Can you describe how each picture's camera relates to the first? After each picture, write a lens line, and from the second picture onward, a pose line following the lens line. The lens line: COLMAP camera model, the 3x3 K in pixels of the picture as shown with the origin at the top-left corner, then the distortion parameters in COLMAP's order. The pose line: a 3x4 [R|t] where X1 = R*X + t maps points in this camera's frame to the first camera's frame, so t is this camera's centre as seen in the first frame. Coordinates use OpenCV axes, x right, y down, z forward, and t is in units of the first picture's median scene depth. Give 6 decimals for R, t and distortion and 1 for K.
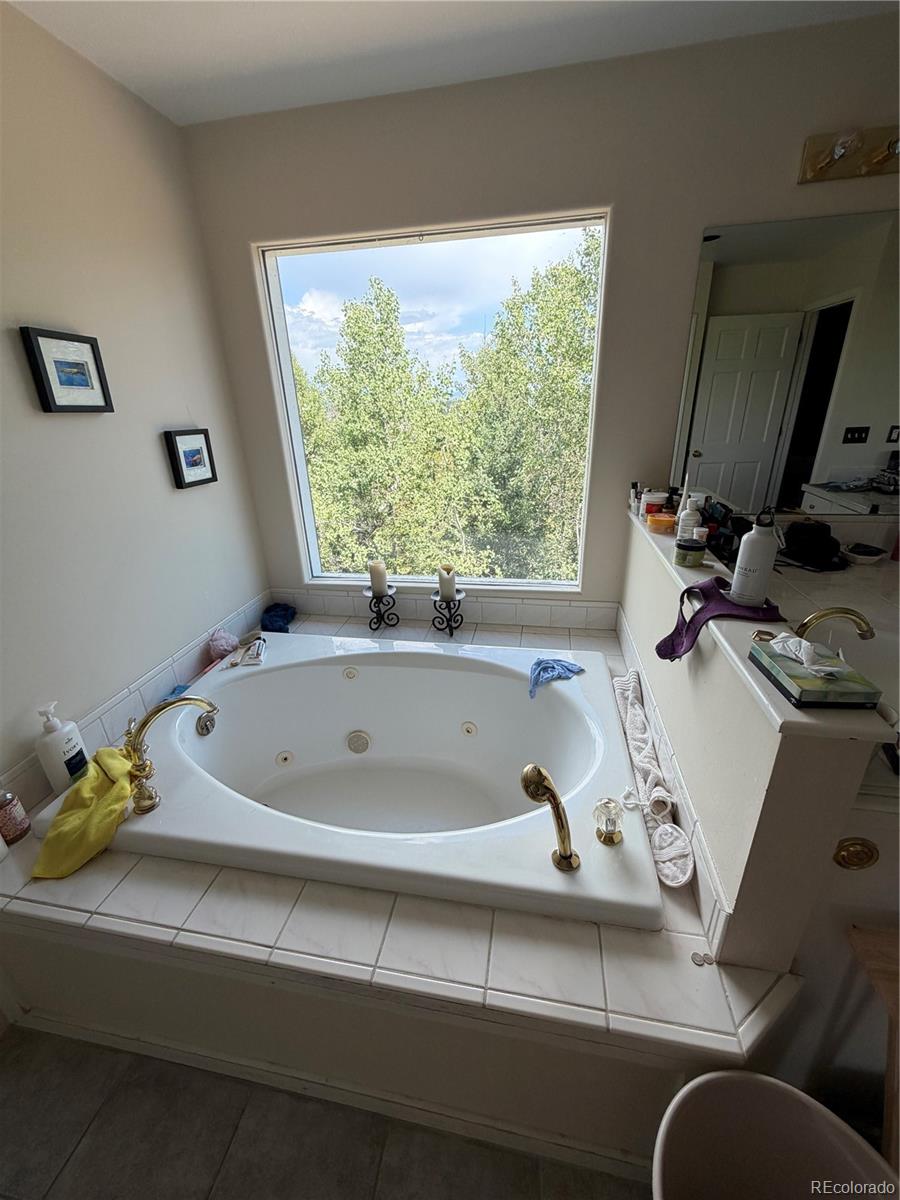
lens RADIAL K [[477.9, 0, 450.0], [0, 477.9, 600.0], [0, 0, 1]] dist [0.000671, -0.000130]
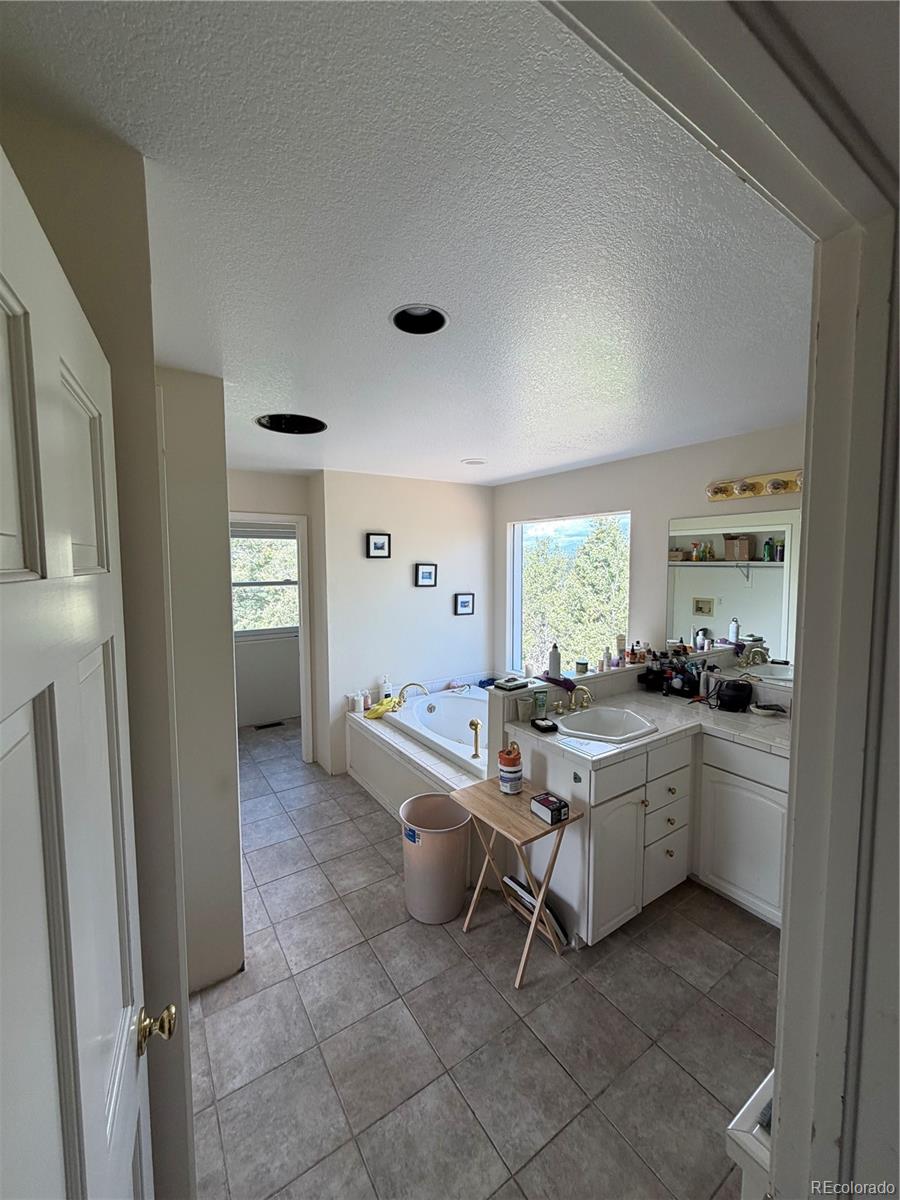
lens RADIAL K [[477.9, 0, 450.0], [0, 477.9, 600.0], [0, 0, 1]] dist [0.000671, -0.000130]
pose [[0.694623, 0.083776, -0.714479, 1.208525], [-0.294339, 0.939352, -0.176016, 0.141029], [0.656402, 0.332564, 0.677154, -0.743581]]
